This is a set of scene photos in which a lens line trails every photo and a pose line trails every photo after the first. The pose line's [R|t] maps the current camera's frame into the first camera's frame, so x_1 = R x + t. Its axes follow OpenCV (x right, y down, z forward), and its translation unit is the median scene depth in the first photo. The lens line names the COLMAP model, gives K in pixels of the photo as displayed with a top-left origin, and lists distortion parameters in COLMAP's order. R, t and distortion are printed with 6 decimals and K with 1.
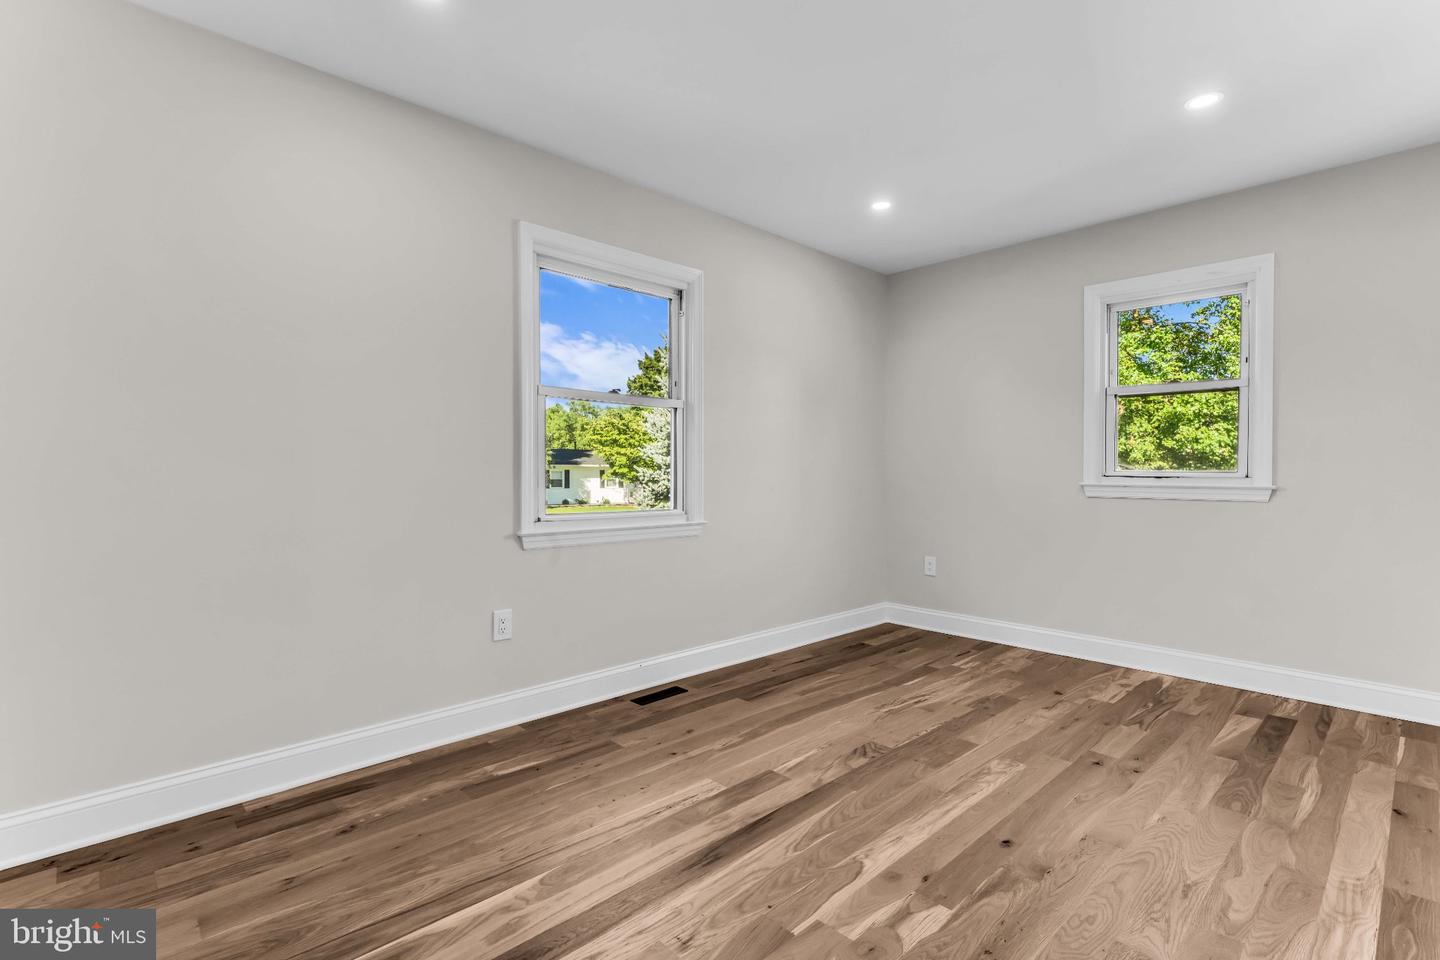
lens RADIAL K [[682.6, 0, 717.7], [0, 682.6, 475.5], [0, 0, 1]] dist [-0.000358, -0.000124]
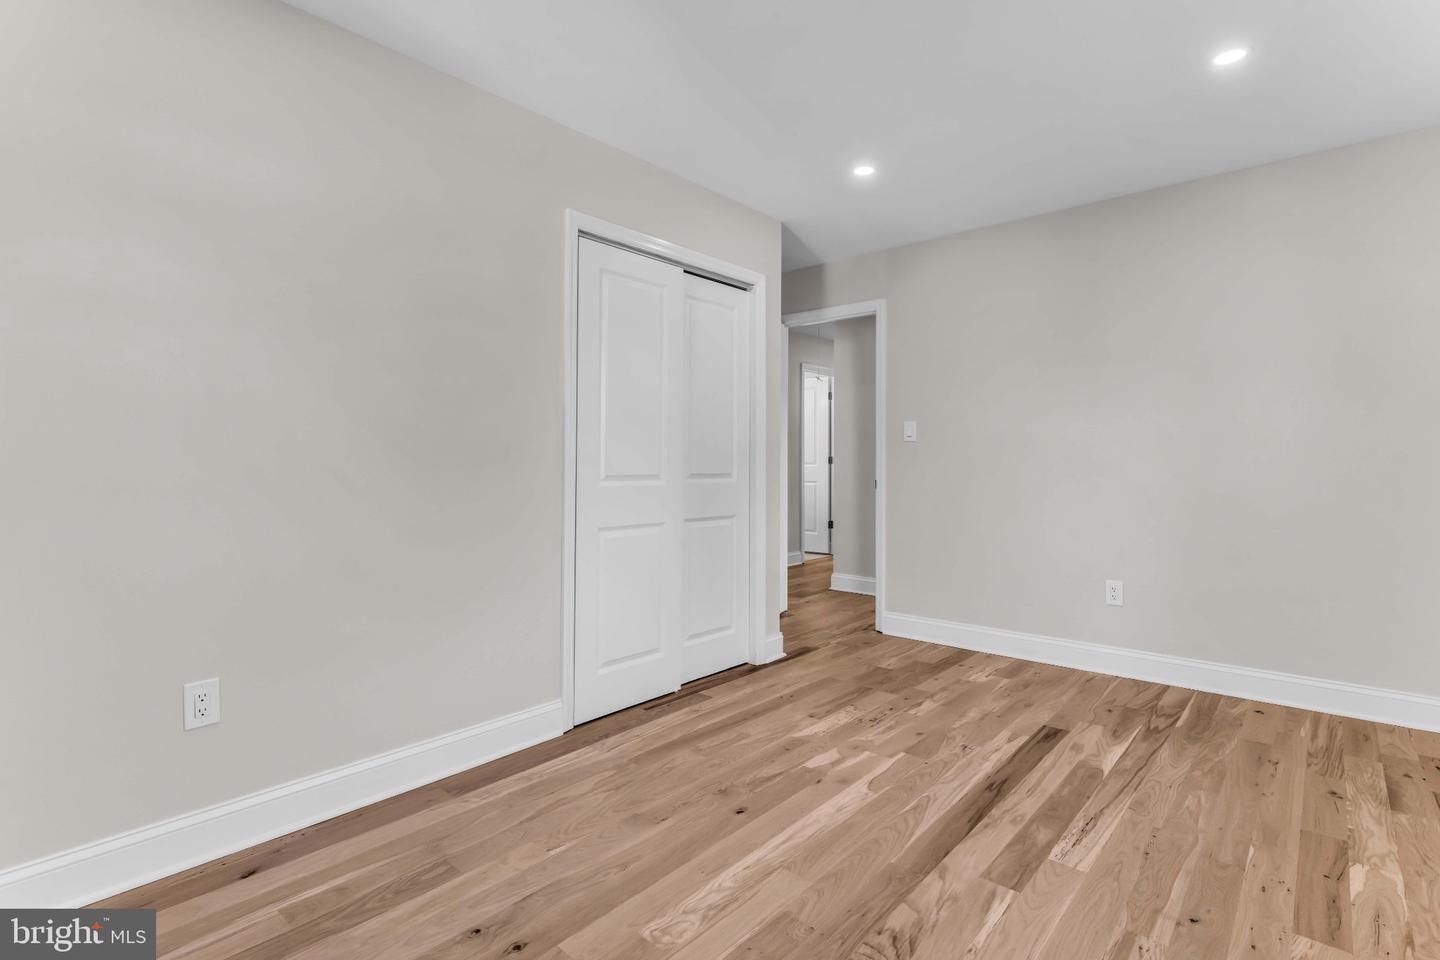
lens RADIAL K [[682.6, 0, 717.7], [0, 682.6, 475.5], [0, 0, 1]] dist [-0.000358, -0.000124]
pose [[-0.996635, -0.000066, -0.081962, 0.511281], [-0.002386, 0.999599, 0.028203, -0.018041], [0.081927, 0.028303, -0.996236, 1.917005]]
